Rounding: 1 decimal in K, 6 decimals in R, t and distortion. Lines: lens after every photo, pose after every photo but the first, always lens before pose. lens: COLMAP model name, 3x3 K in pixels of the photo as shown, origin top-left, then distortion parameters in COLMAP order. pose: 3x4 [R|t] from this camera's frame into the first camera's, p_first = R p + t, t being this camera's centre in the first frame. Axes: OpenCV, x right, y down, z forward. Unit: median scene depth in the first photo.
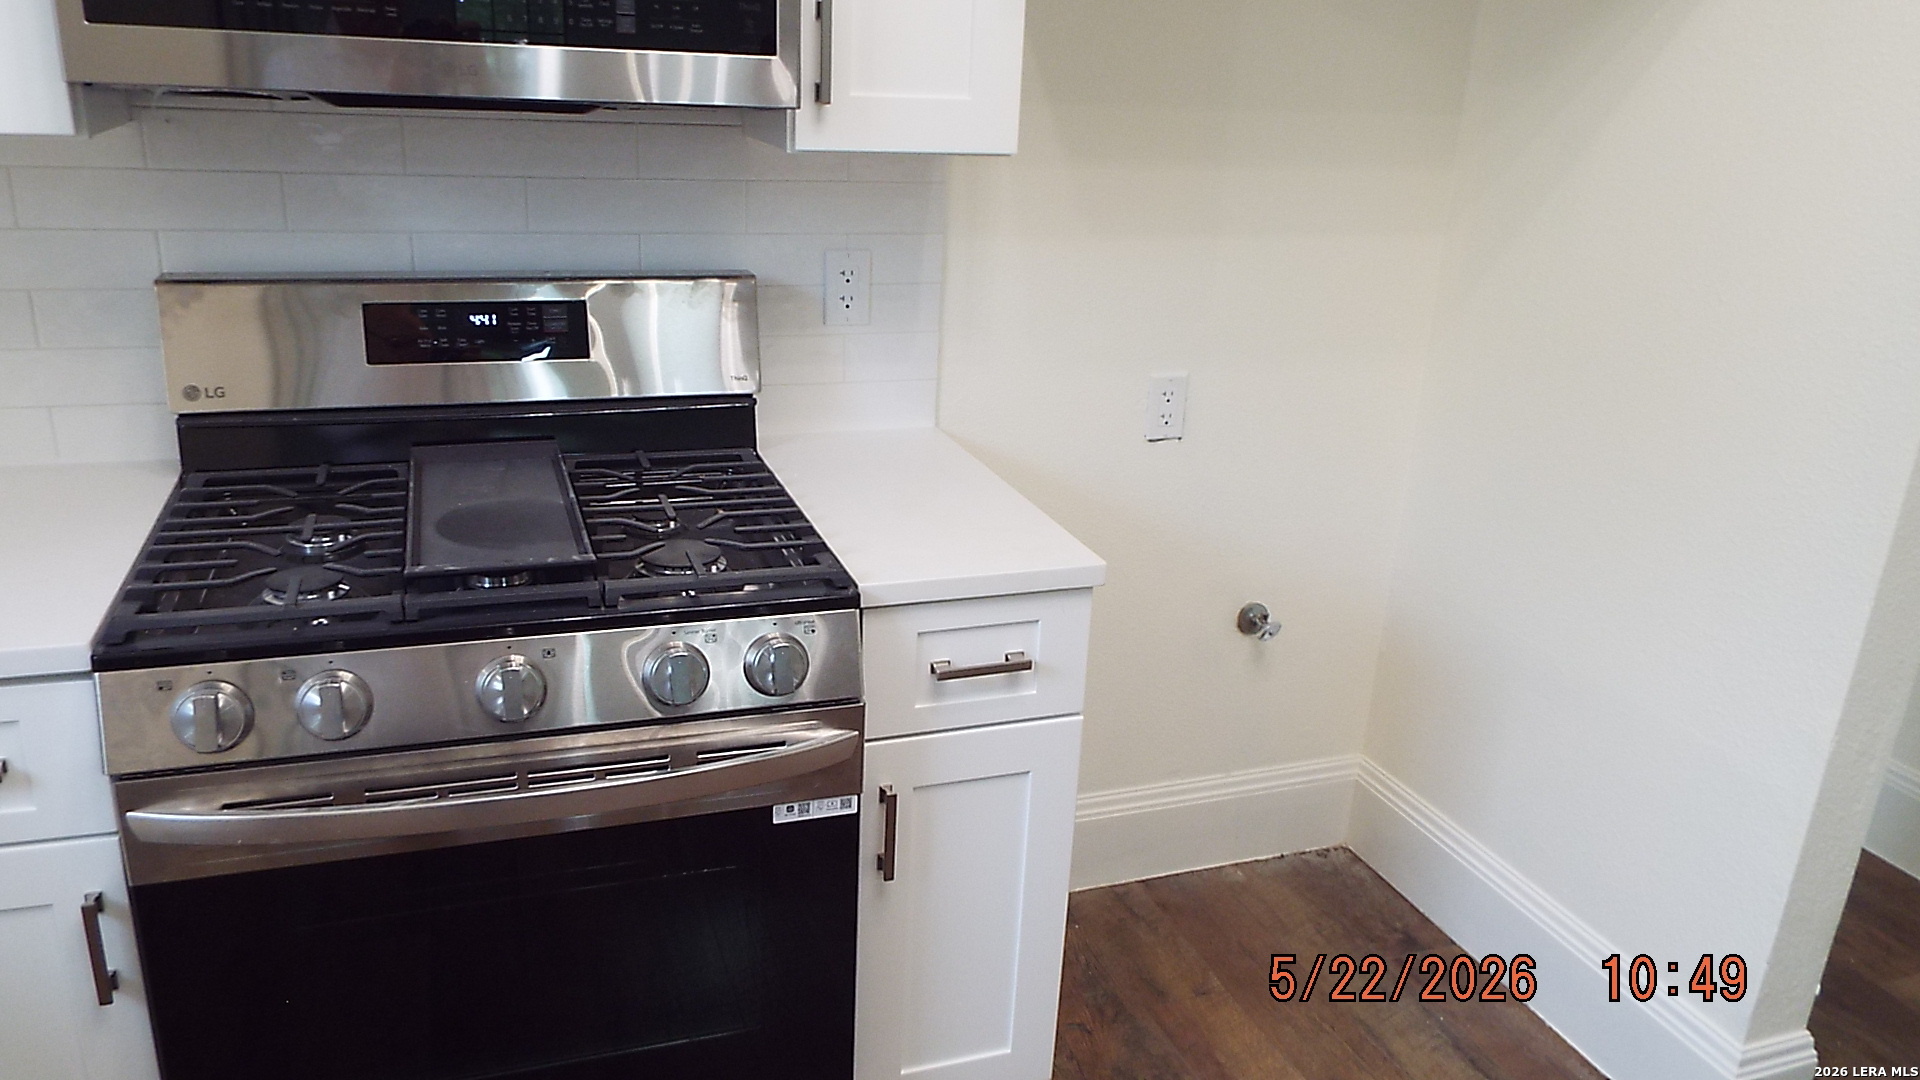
lens RADIAL K [[1397.9, 0, 952.8], [0, 1397.9, 559.4], [0, 0, 1]] dist [-0.000740, -0.000047]
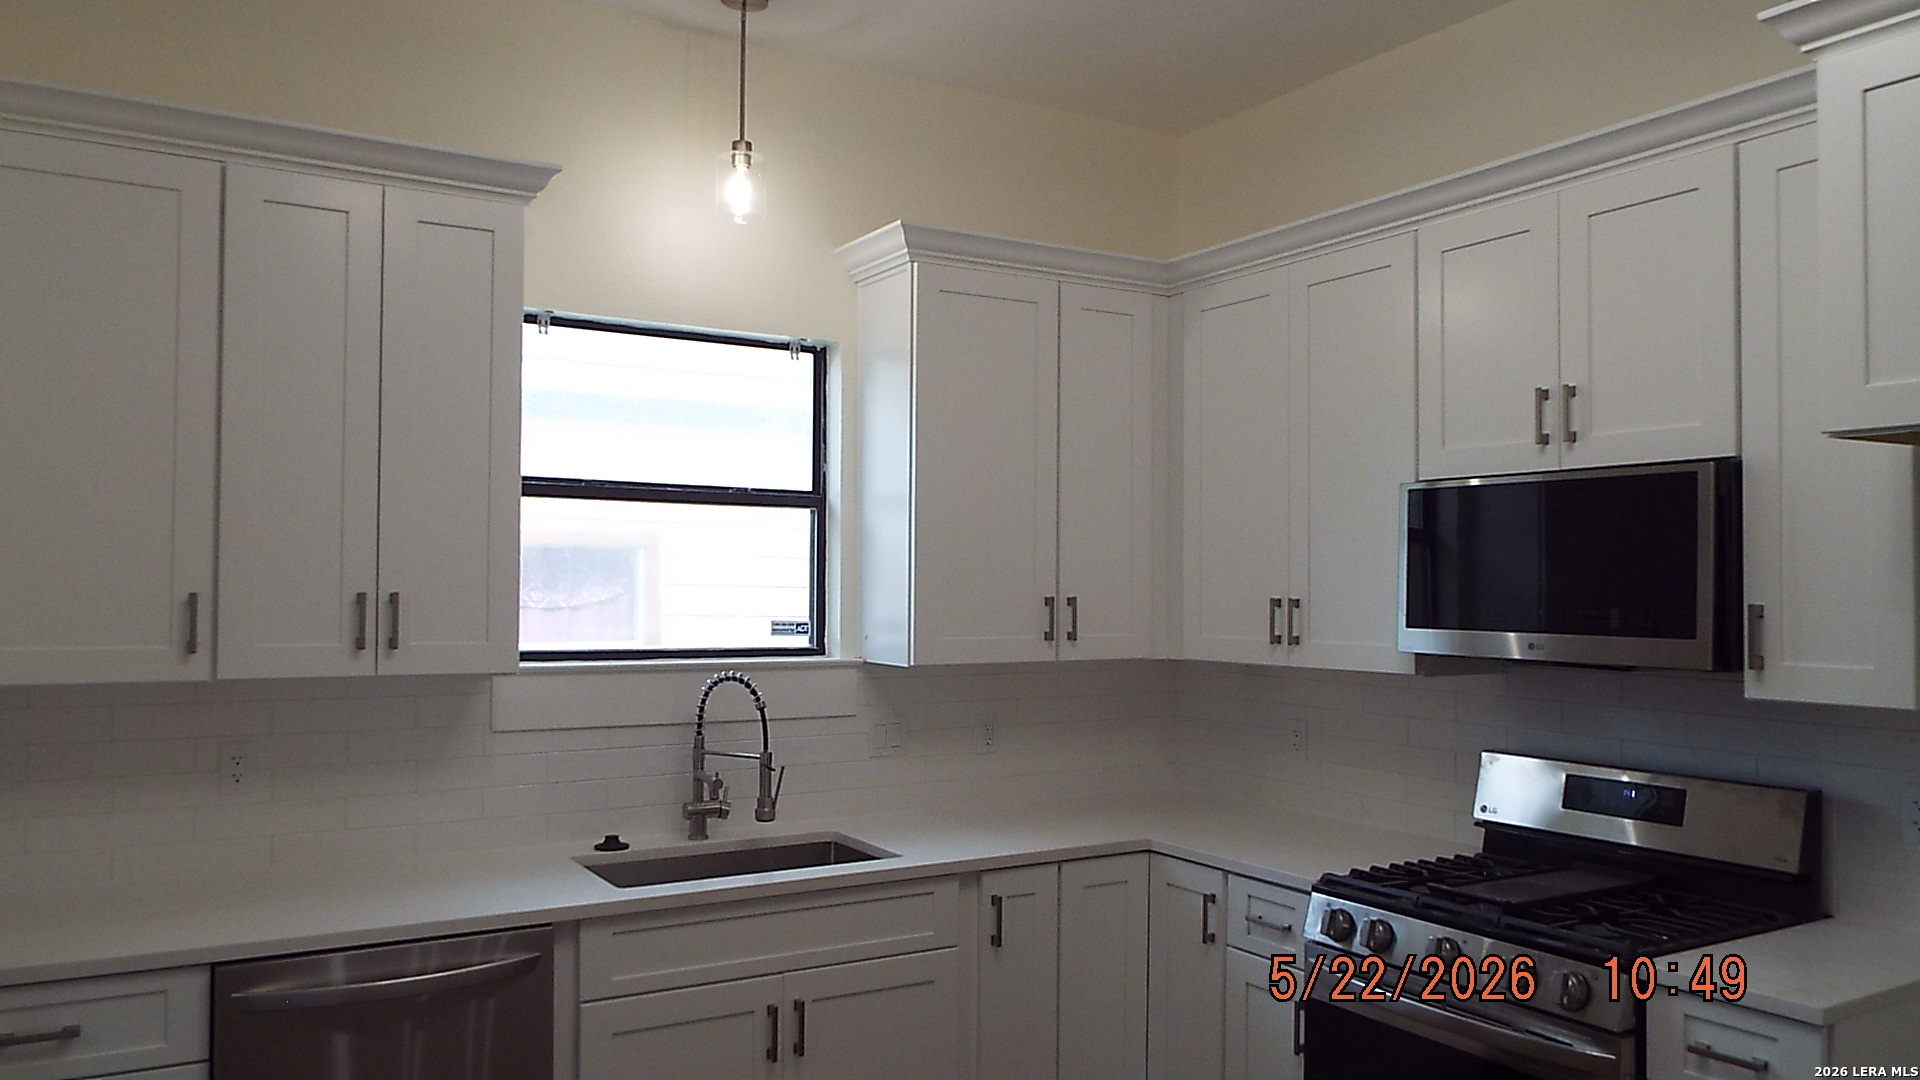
lens RADIAL K [[1397.9, 0, 952.8], [0, 1397.9, 559.4], [0, 0, 1]] dist [-0.000740, -0.000047]
pose [[0.209267, -0.063526, -0.975793, 1.242692], [-0.335515, 0.932646, -0.132671, 0.059601], [0.918497, 0.355157, 0.173858, -0.113513]]
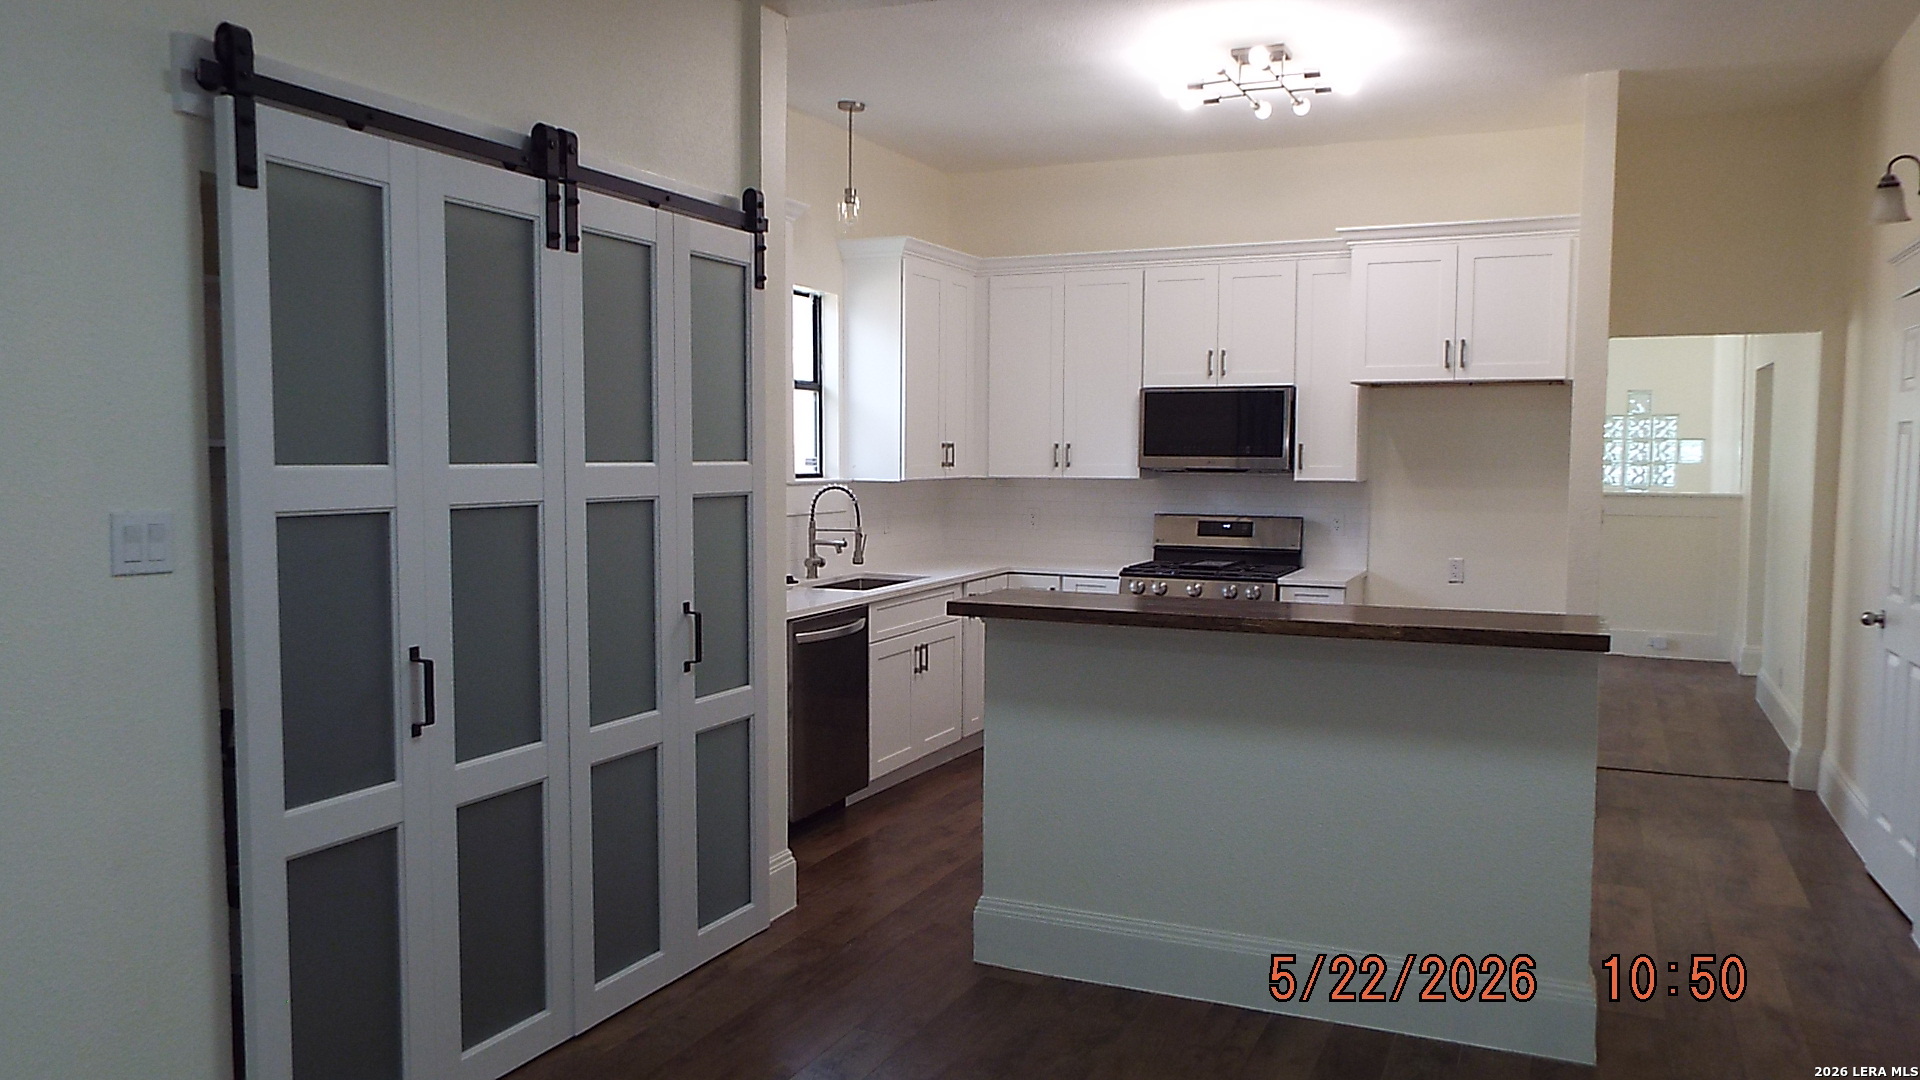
lens RADIAL K [[1397.9, 0, 952.8], [0, 1397.9, 559.4], [0, 0, 1]] dist [-0.000740, -0.000047]
pose [[0.721308, 0.012469, -0.692502, 1.980476], [-0.213145, 0.955312, -0.204810, 0.958385], [0.659002, 0.295335, 0.691732, -2.358351]]
